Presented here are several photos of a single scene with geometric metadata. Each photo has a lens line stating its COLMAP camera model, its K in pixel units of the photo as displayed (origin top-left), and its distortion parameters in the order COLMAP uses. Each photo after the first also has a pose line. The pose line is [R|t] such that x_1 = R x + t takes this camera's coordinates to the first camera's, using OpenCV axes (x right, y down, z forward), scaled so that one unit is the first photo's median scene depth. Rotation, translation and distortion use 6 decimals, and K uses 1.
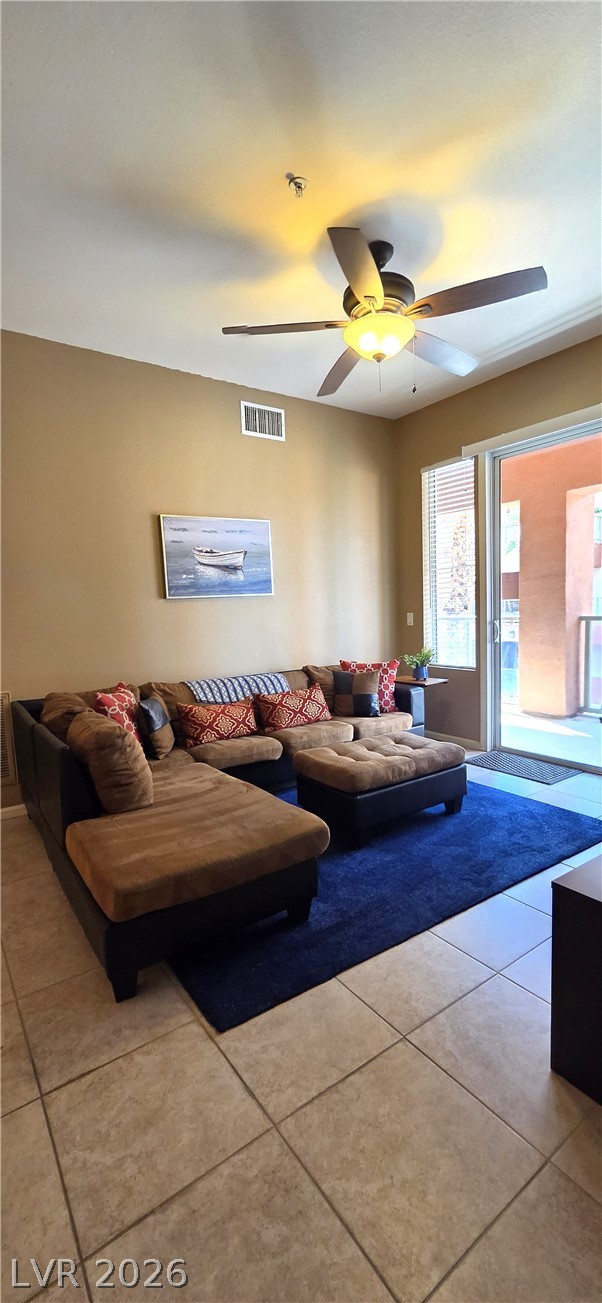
lens RADIAL K [[544.1, 0, 306.2], [0, 544.1, 659.2], [0, 0, 1]] dist [-0.000242, -0.000017]
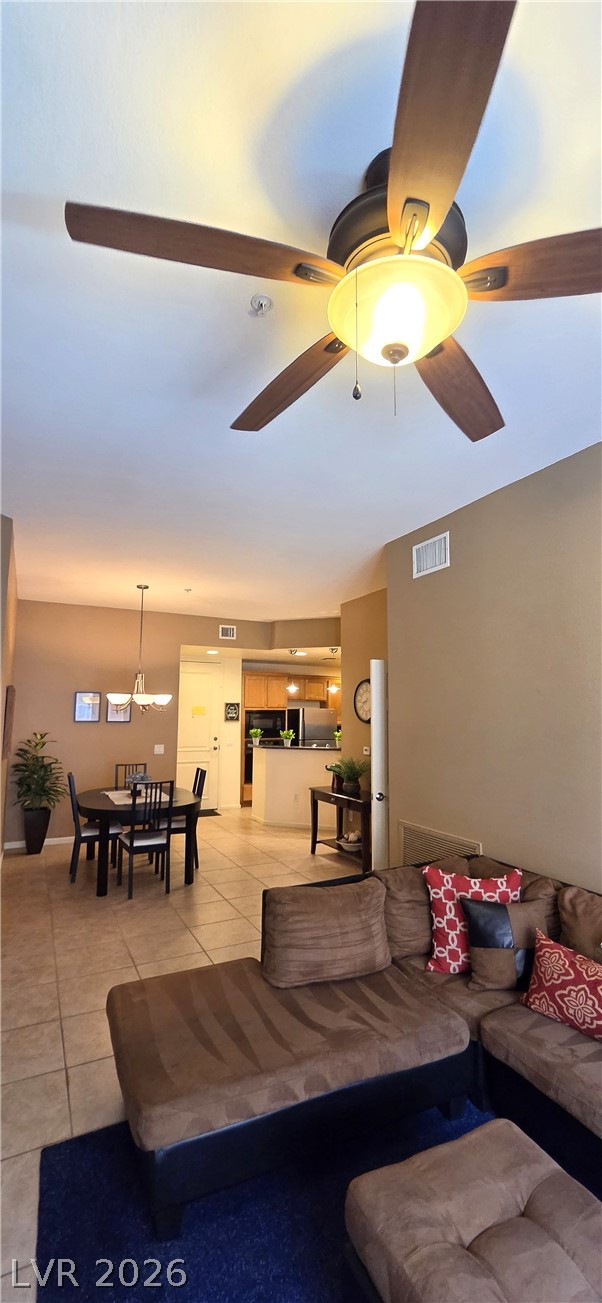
lens RADIAL K [[540.5, 0, 306.6], [0, 540.5, 657.6], [0, 0, 1]] dist [0.000524, 0.000167]
pose [[-0.151394, -0.074036, -0.985697, 0.440682], [-0.095595, 0.993613, -0.059949, -0.166253], [0.983840, 0.085152, -0.157505, 0.726307]]
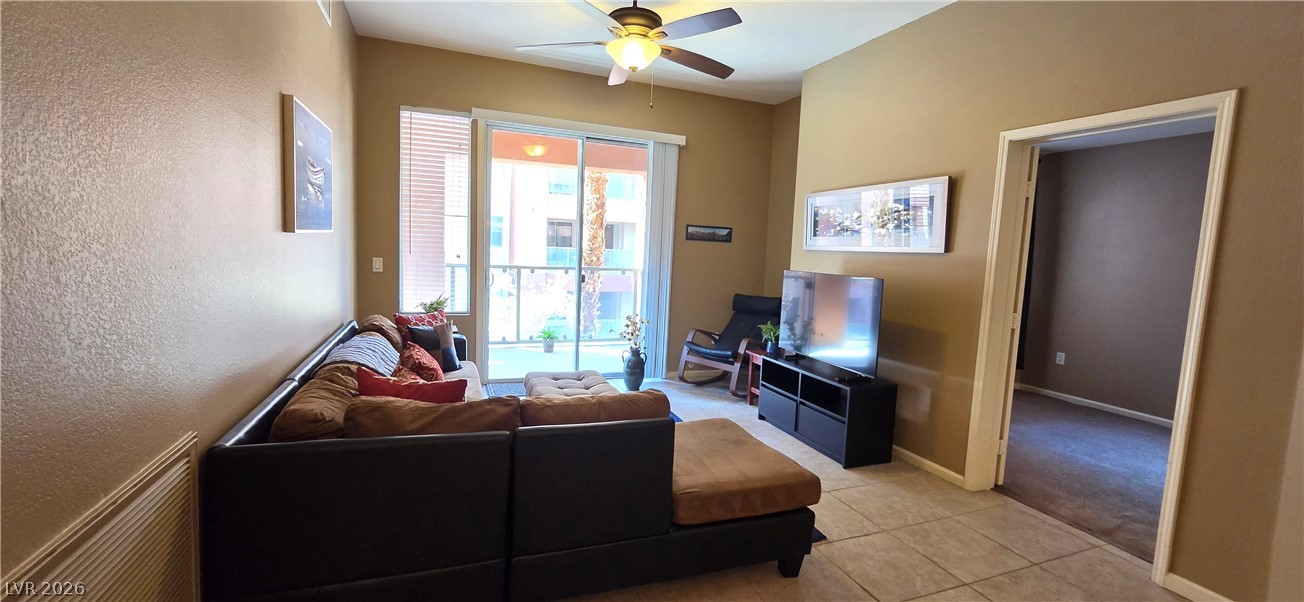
lens RADIAL K [[536.5, 0, 655.1], [0, 536.5, 295.0], [0, 0, 1]] dist [-0.013553, 0.007130]
pose [[0.235014, -0.039068, 0.971207, -0.775226], [0.039637, 0.998746, 0.030584, -0.043944], [-0.971183, 0.031308, 0.236268, 0.476569]]
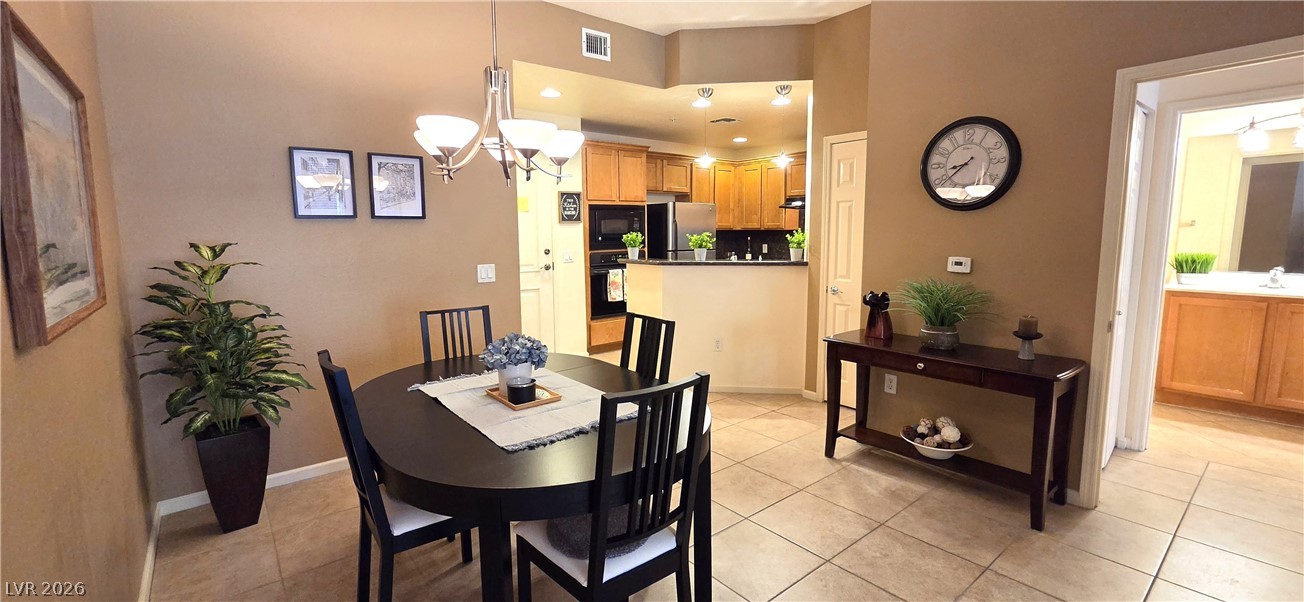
lens RADIAL K [[543.9, 0, 650.5], [0, 543.9, 292.9], [0, 0, 1]] dist [-0.001399, -0.000150]
pose [[0.064859, 0.148780, -0.986741, -0.405317], [-0.089581, 0.985699, 0.142735, -0.038800], [0.993865, 0.079136, 0.077259, 0.158662]]
